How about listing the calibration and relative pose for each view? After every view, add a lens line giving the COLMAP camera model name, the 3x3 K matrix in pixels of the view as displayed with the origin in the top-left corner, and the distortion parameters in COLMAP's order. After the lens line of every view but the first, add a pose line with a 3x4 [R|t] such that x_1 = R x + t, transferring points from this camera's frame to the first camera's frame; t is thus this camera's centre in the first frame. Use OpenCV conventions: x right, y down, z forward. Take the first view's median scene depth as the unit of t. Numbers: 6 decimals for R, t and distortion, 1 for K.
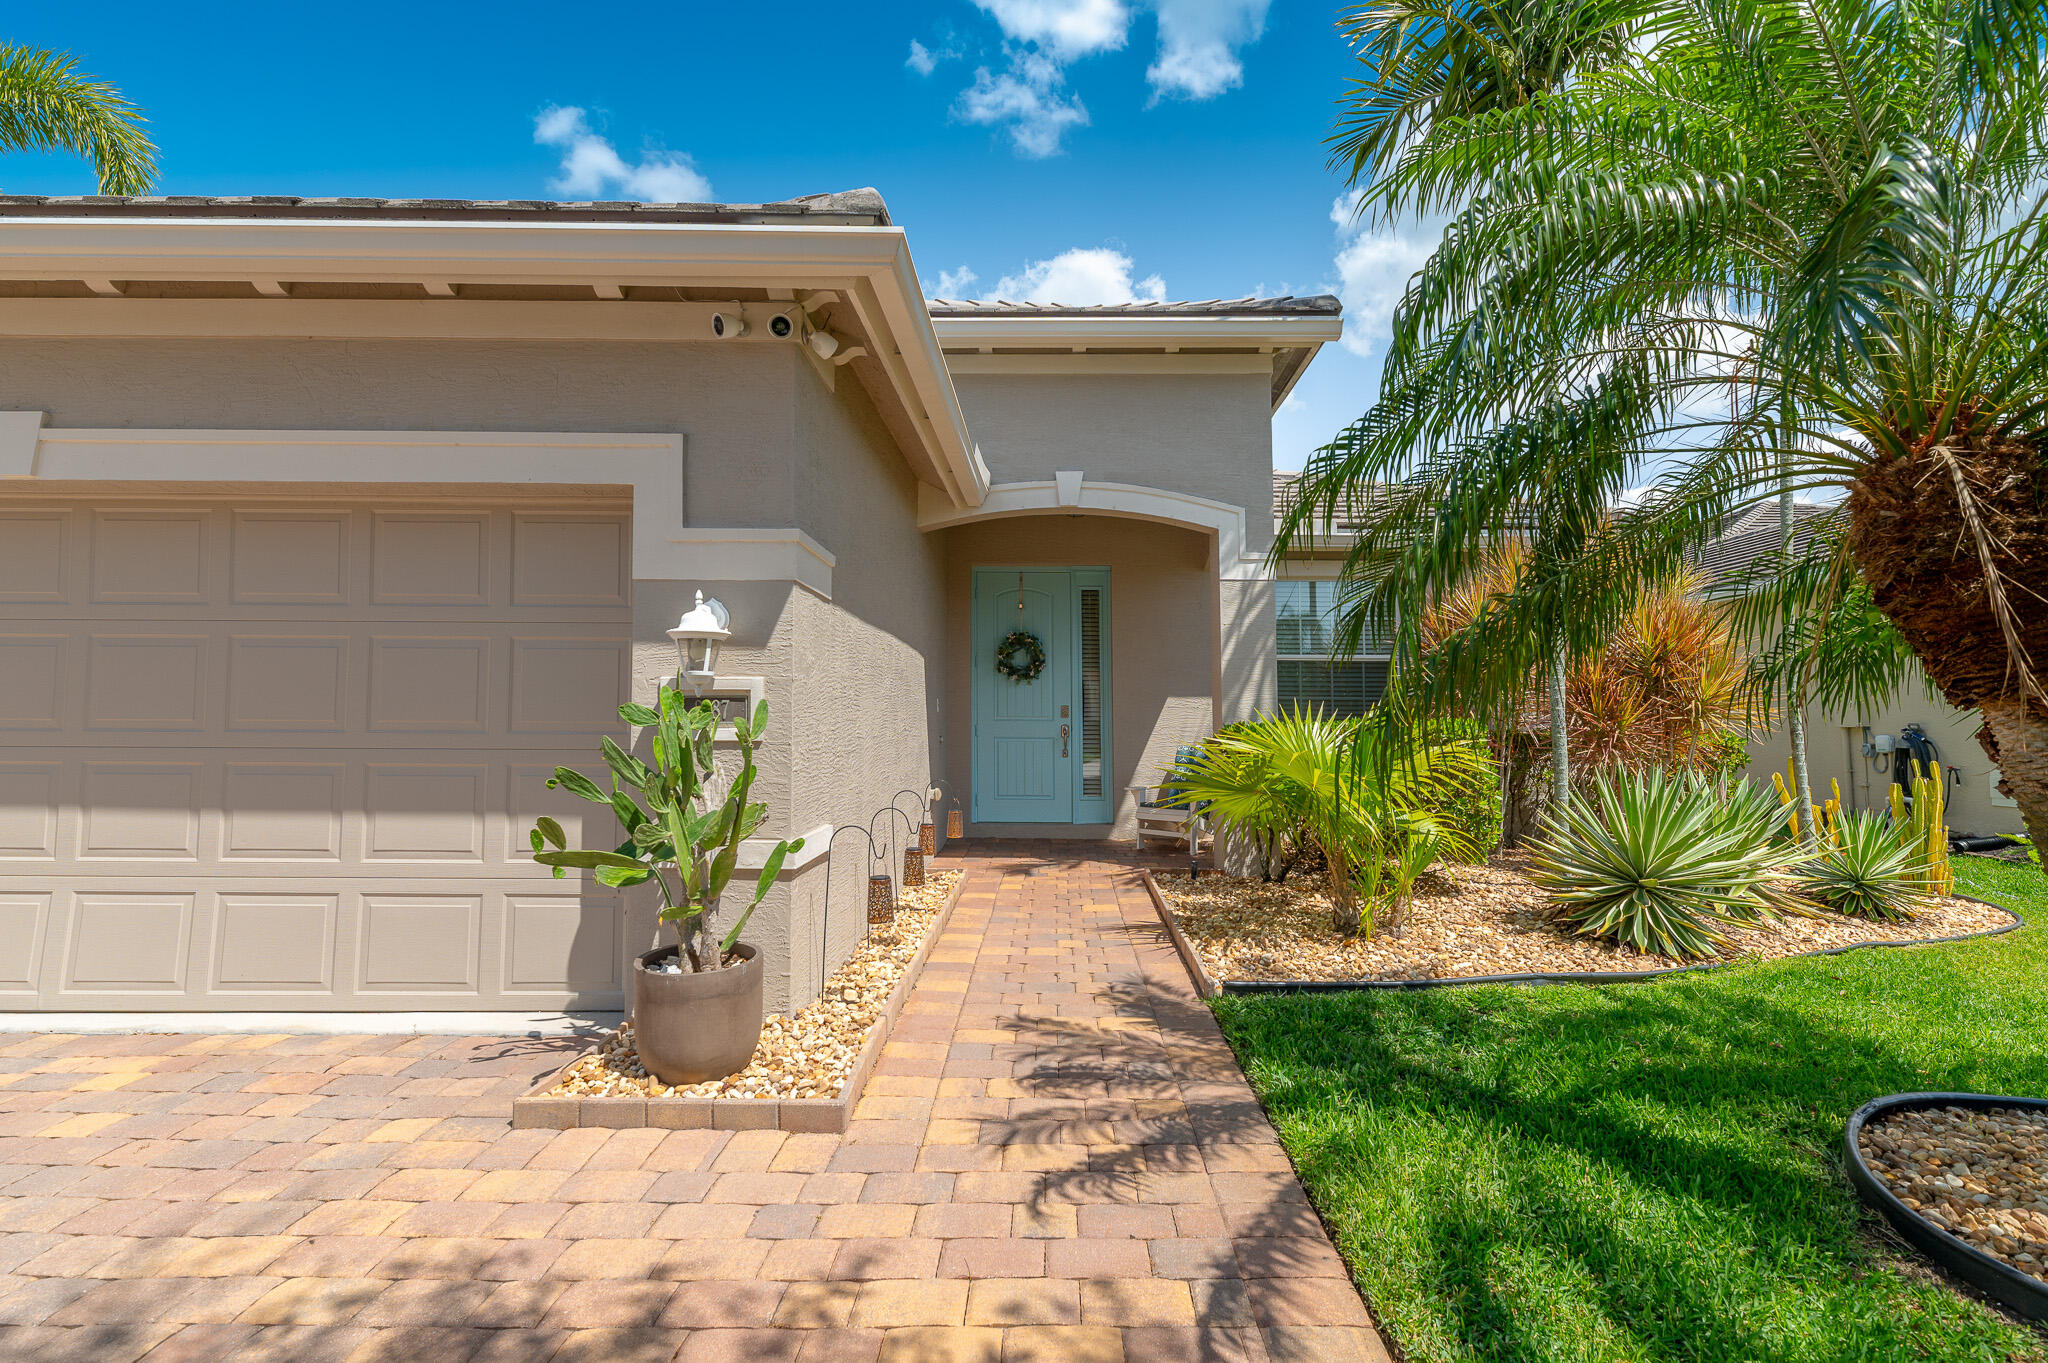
lens RADIAL K [[850.5, 0, 1011.9], [0, 850.5, 681.7], [0, 0, 1]] dist [-0.000024, -0.000243]
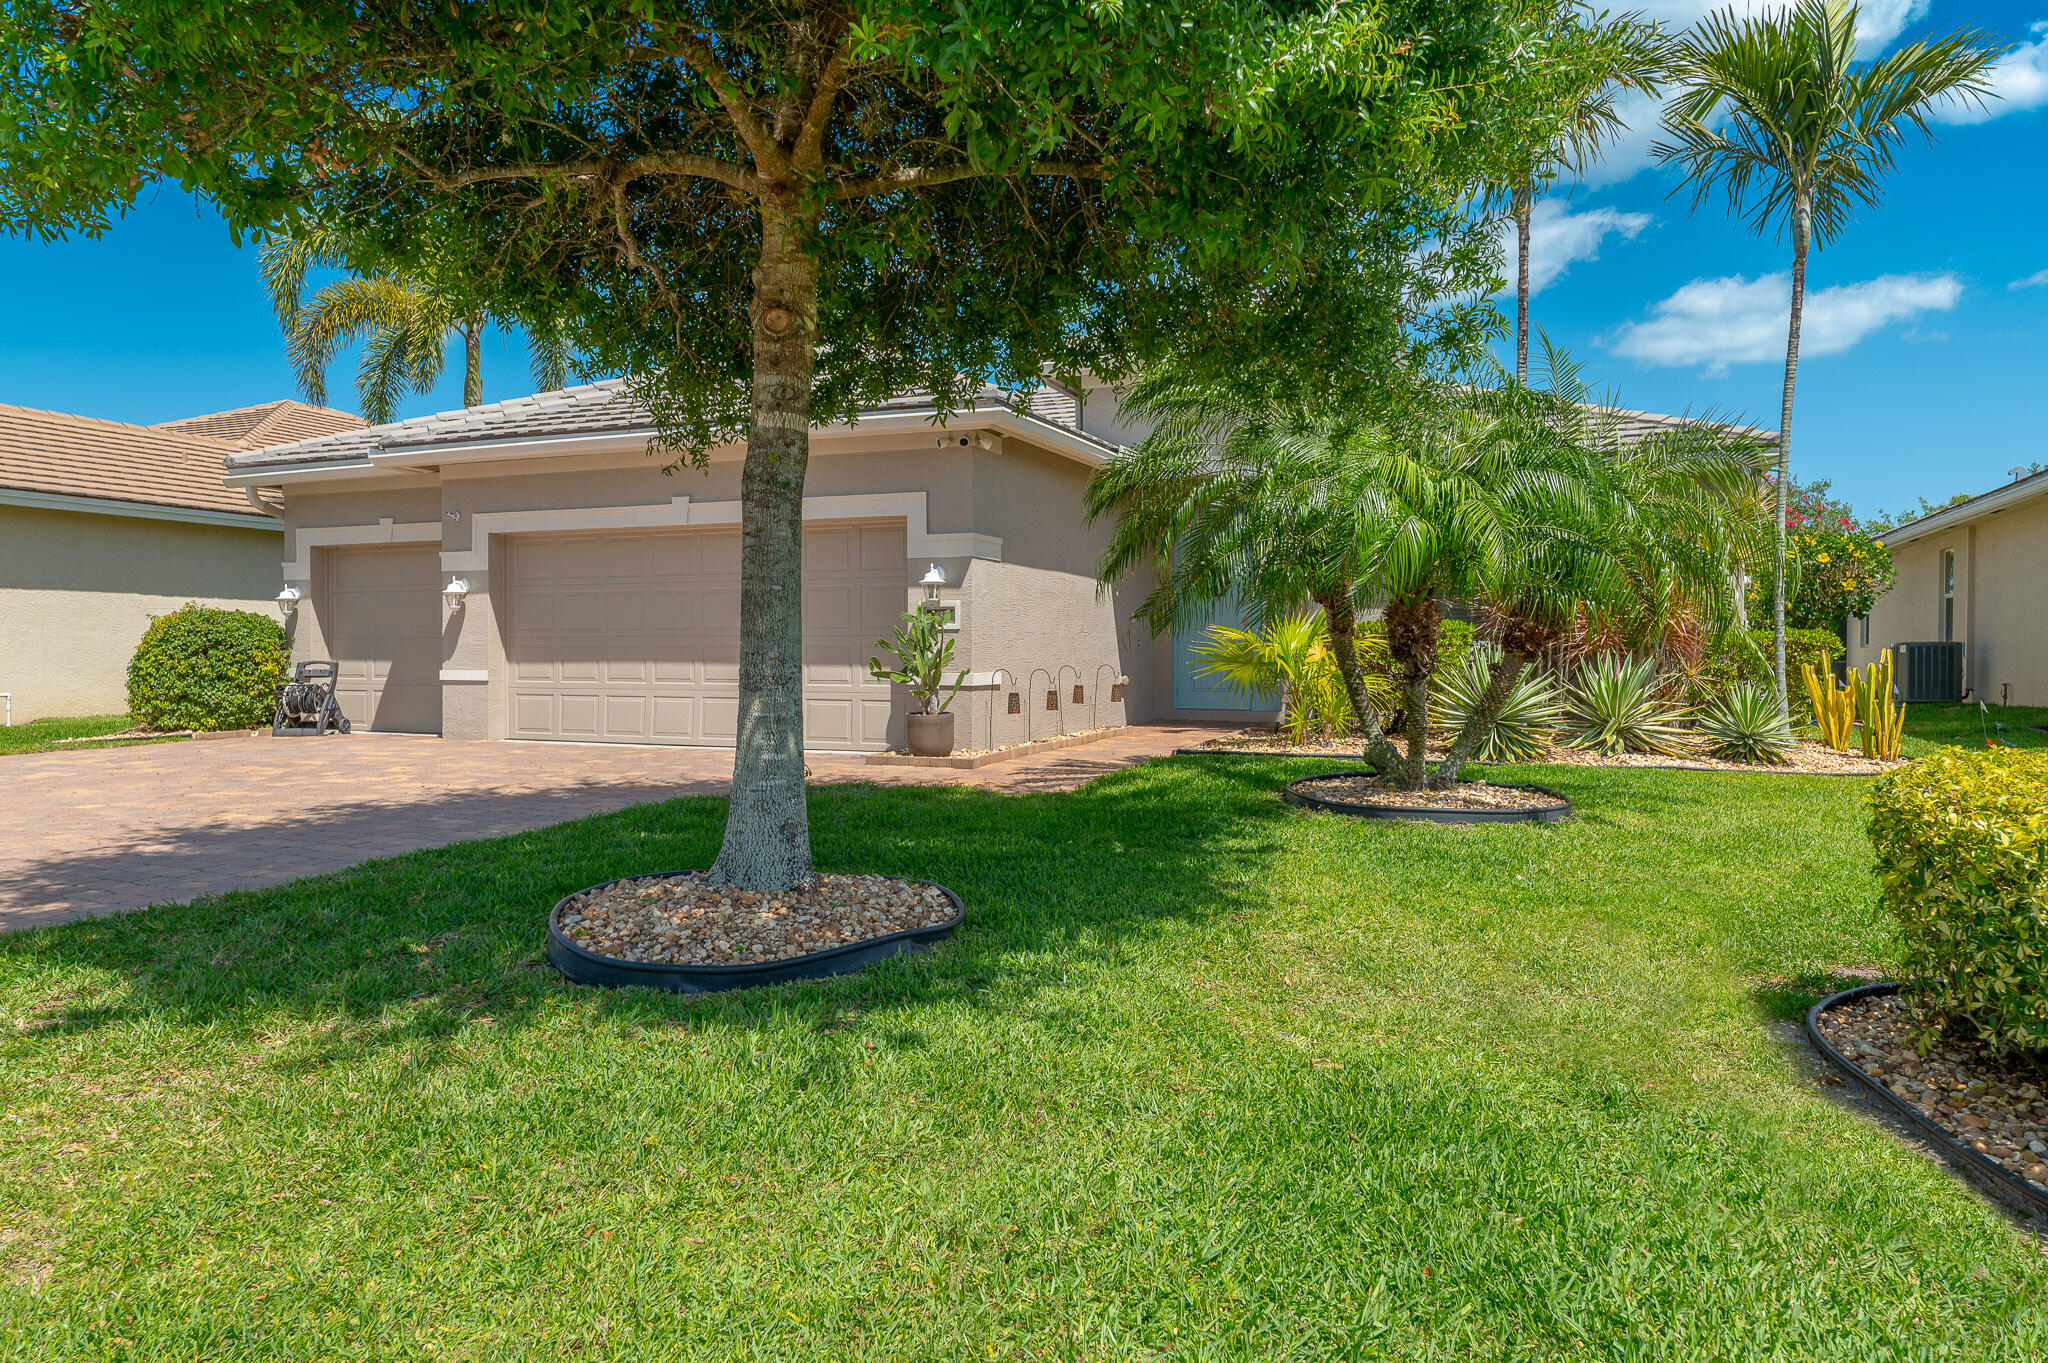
lens RADIAL K [[1415.3, 0, 1024.0], [0, 1415.3, 681.5], [0, 0, 1]] dist [0.004915, 0.001795]
pose [[0.914588, 0.009161, -0.404284, 1.375537], [0.013521, 0.998492, 0.053214, 0.010543], [0.404162, -0.054135, 0.913084, -2.352181]]
